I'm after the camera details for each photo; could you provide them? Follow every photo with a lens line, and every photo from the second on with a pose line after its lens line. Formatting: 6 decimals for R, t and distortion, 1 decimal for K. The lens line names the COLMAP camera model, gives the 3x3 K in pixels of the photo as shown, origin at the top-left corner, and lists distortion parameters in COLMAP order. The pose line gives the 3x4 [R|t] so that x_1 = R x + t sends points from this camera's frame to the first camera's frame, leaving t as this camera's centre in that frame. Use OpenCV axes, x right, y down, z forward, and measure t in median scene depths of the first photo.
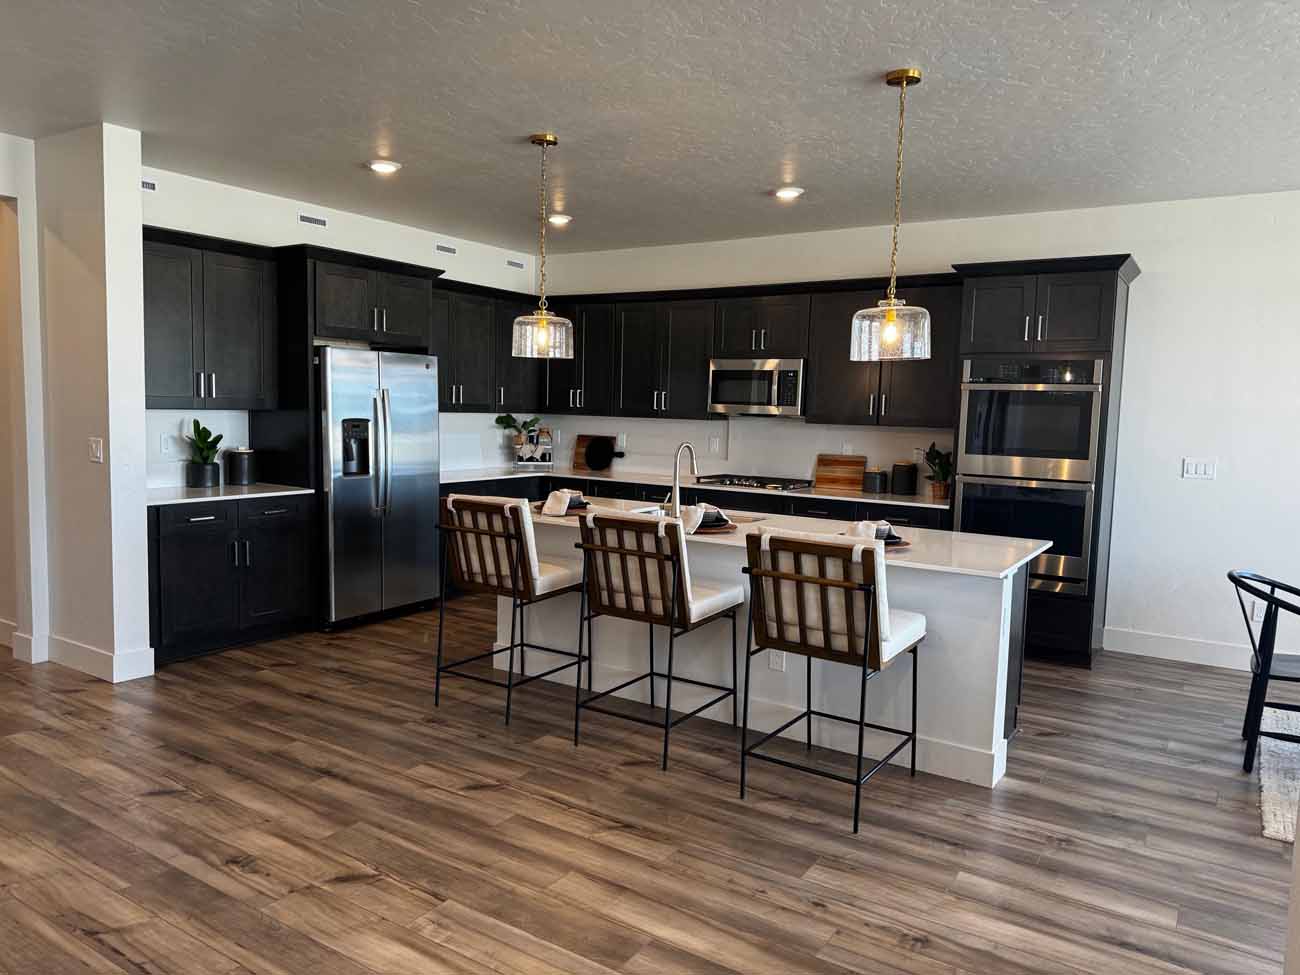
lens RADIAL K [[909.3, 0, 650.0], [0, 909.3, 487.5], [0, 0, 1]] dist [0.086659, -0.114284]
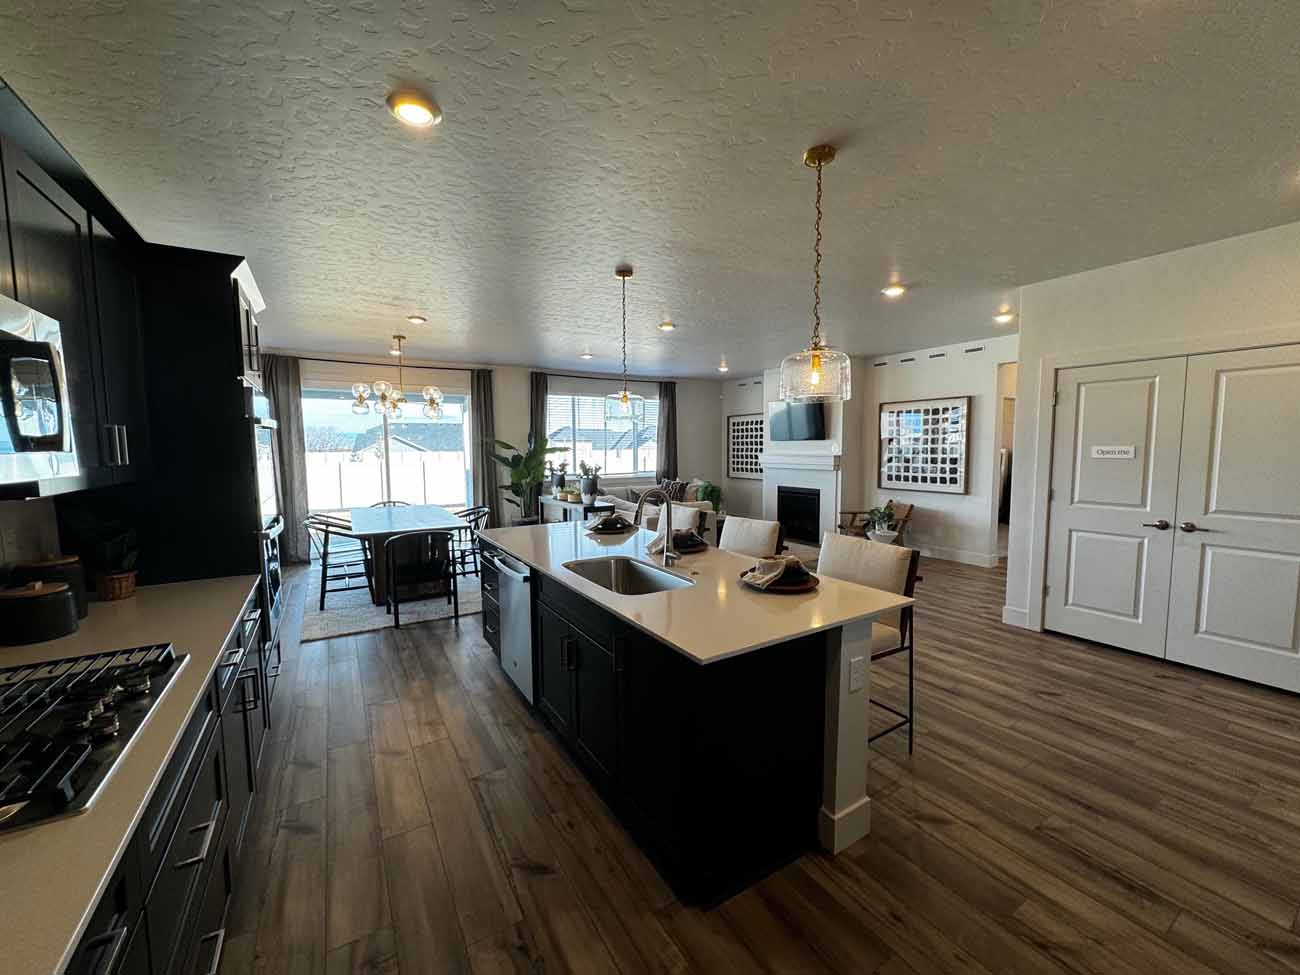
lens RADIAL K [[522.2, 0, 648.2], [0, 522.2, 484.1], [0, 0, 1]] dist [0.000939, 0.000102]
pose [[-0.905147, -0.047364, 0.422452, -0.241613], [0.027661, 0.985105, 0.169714, -0.187694], [-0.424198, 0.165301, -0.890355, 1.891256]]
